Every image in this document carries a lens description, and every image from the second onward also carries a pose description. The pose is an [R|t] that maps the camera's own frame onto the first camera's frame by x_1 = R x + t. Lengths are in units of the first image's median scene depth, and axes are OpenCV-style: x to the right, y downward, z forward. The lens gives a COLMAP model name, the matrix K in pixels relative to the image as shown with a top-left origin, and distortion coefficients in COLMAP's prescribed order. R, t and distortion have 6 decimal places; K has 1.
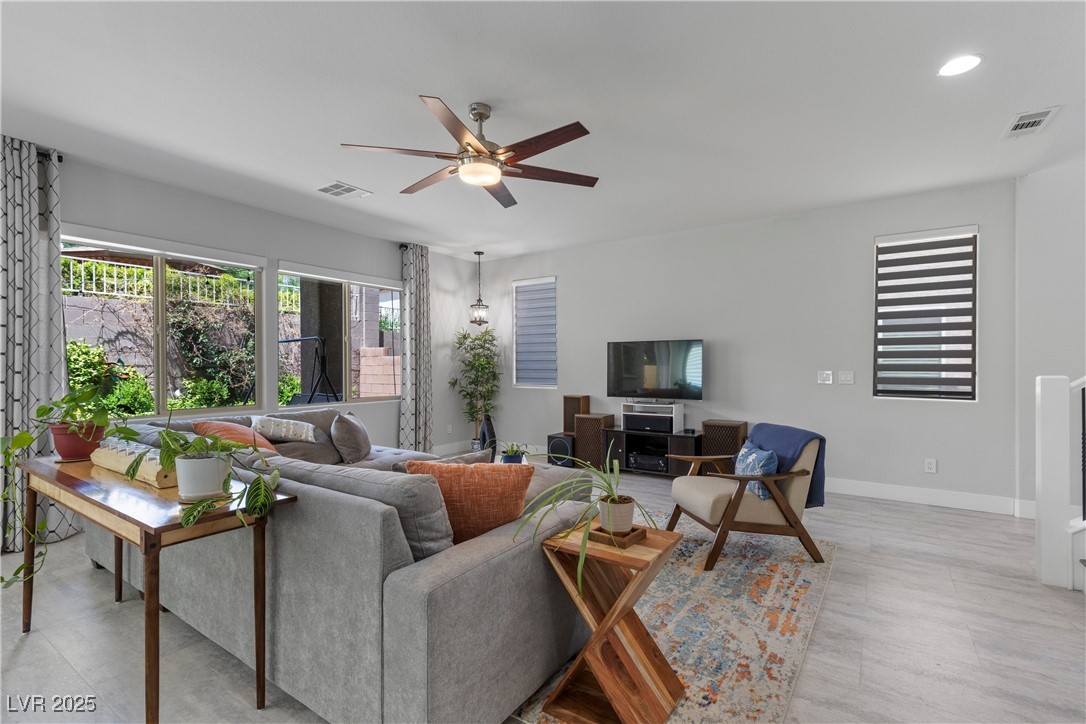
lens RADIAL K [[493.7, 0, 551.4], [0, 493.7, 369.1], [0, 0, 1]] dist [0.005049, 0.000053]
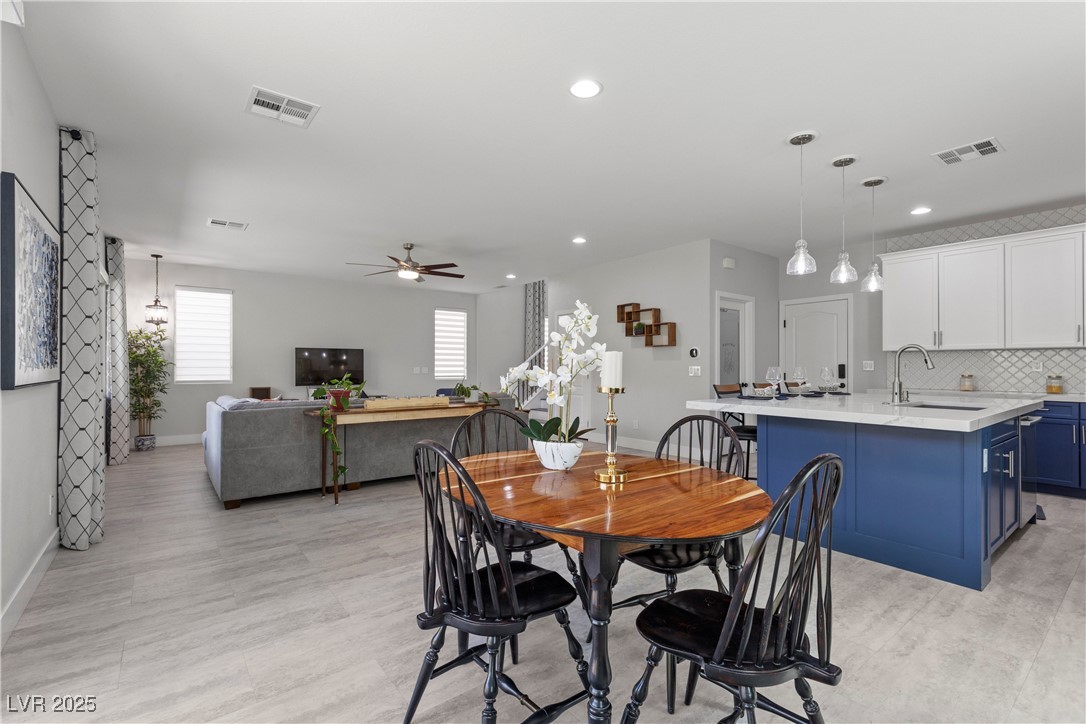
lens RADIAL K [[493.7, 0, 541.8], [0, 493.7, 366.1], [0, 0, 1]] dist [0.005049, 0.000053]
pose [[0.310106, 0.004755, 0.950690, -0.971315], [0.007713, 0.999942, -0.007518, 0.014906], [-0.950671, 0.009664, 0.310051, -0.112380]]
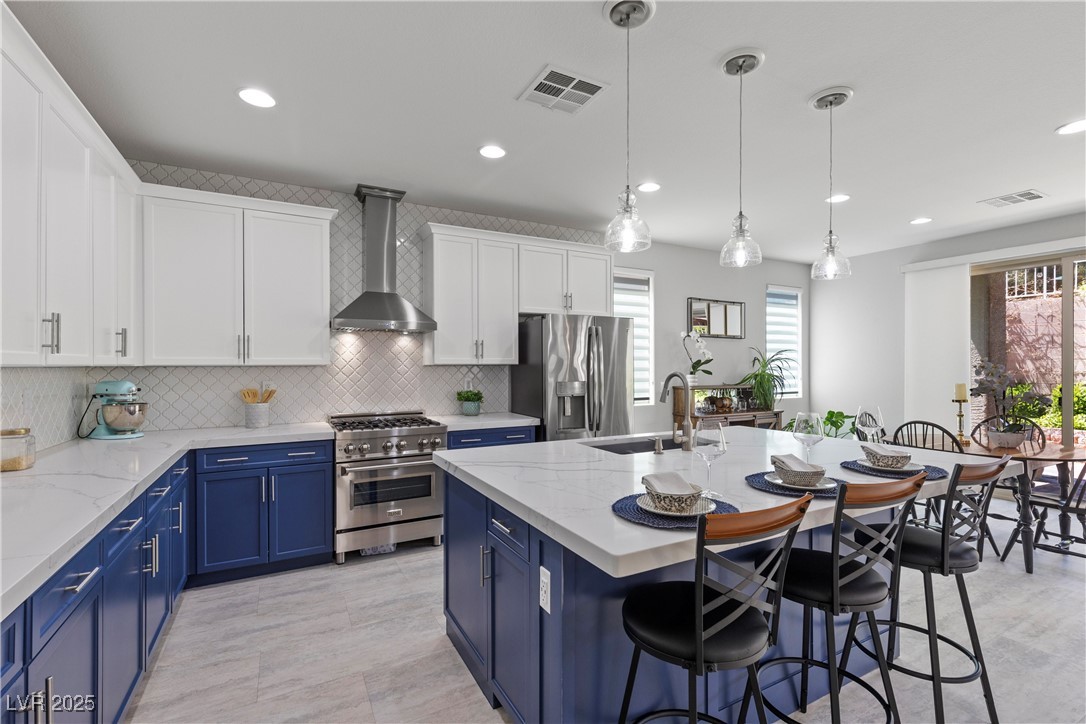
lens RADIAL K [[493.7, 0, 548.8], [0, 493.7, 365.4], [0, 0, 1]] dist [0.005049, 0.000053]
pose [[-0.465755, 0.004557, -0.884902, 0.134163], [-0.008825, 0.999913, 0.009794, -0.019438], [0.884870, 0.012371, -0.465674, -0.234156]]
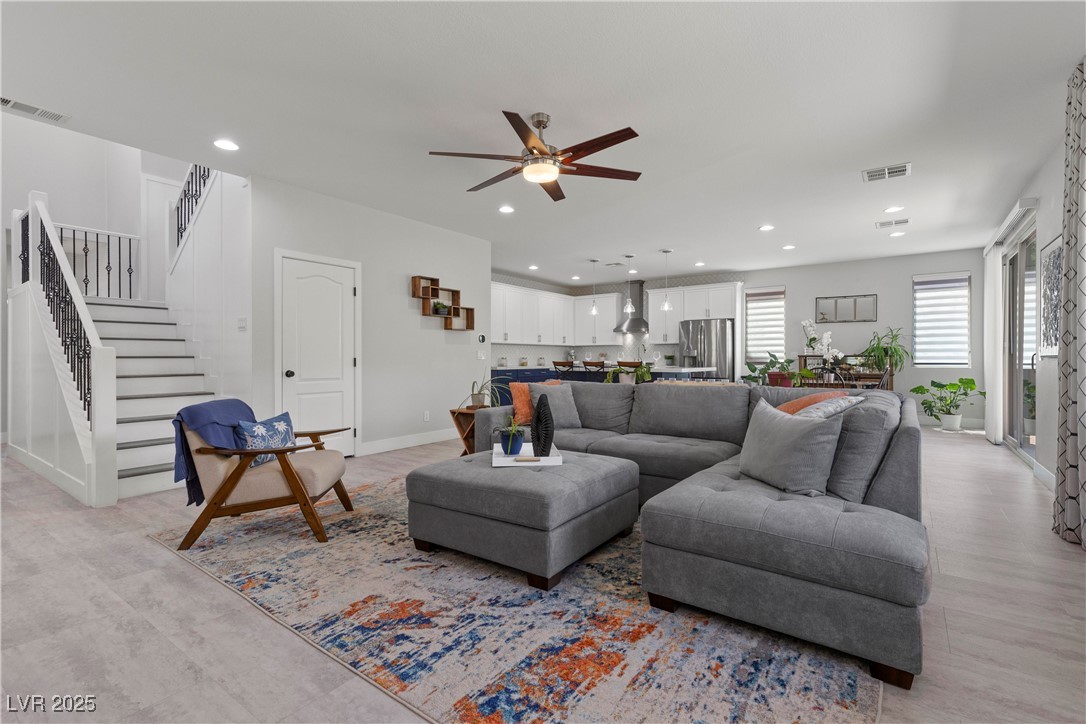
lens RADIAL K [[493.7, 0, 551.9], [0, 493.7, 359.9], [0, 0, 1]] dist [0.005049, 0.000053]
pose [[-0.999593, 0.003940, 0.028260, -0.090514], [0.004332, 0.999895, 0.013829, 0.017177], [-0.028203, 0.013946, -0.999505, 1.059795]]
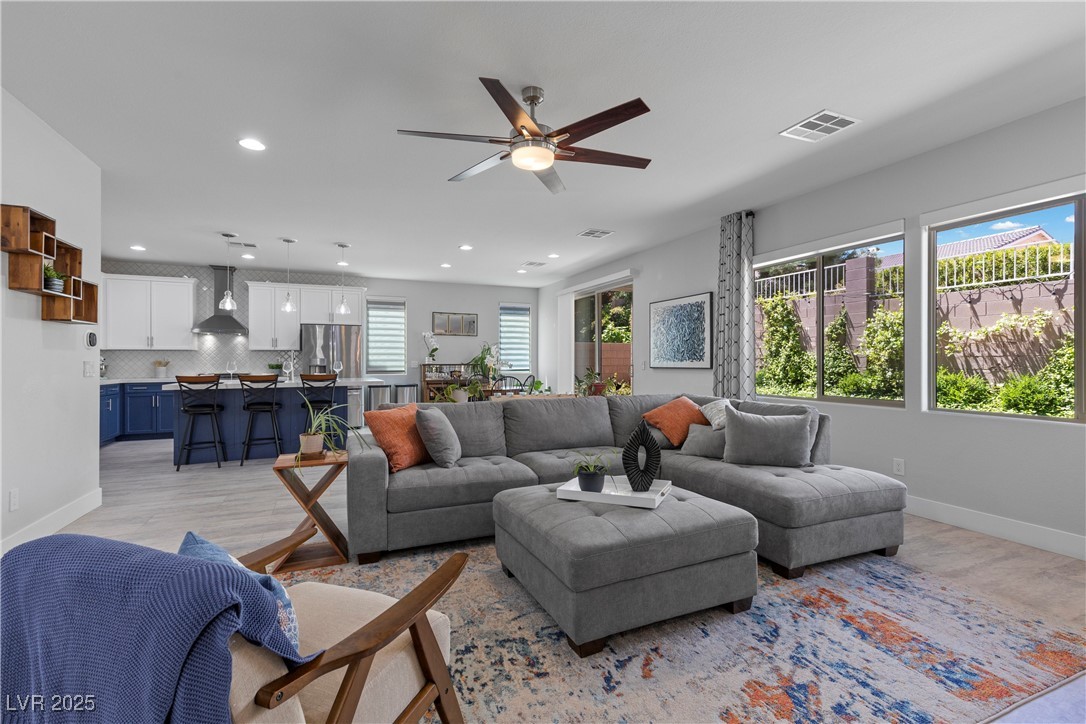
lens RADIAL K [[493.7, 0, 552.4], [0, 493.7, 356.1], [0, 0, 1]] dist [0.005049, 0.000053]
pose [[-0.532824, -0.005030, -0.846211, 0.331126], [-0.006214, 0.999979, -0.002031, 0.002076], [0.846203, 0.004176, -0.532844, 0.764116]]
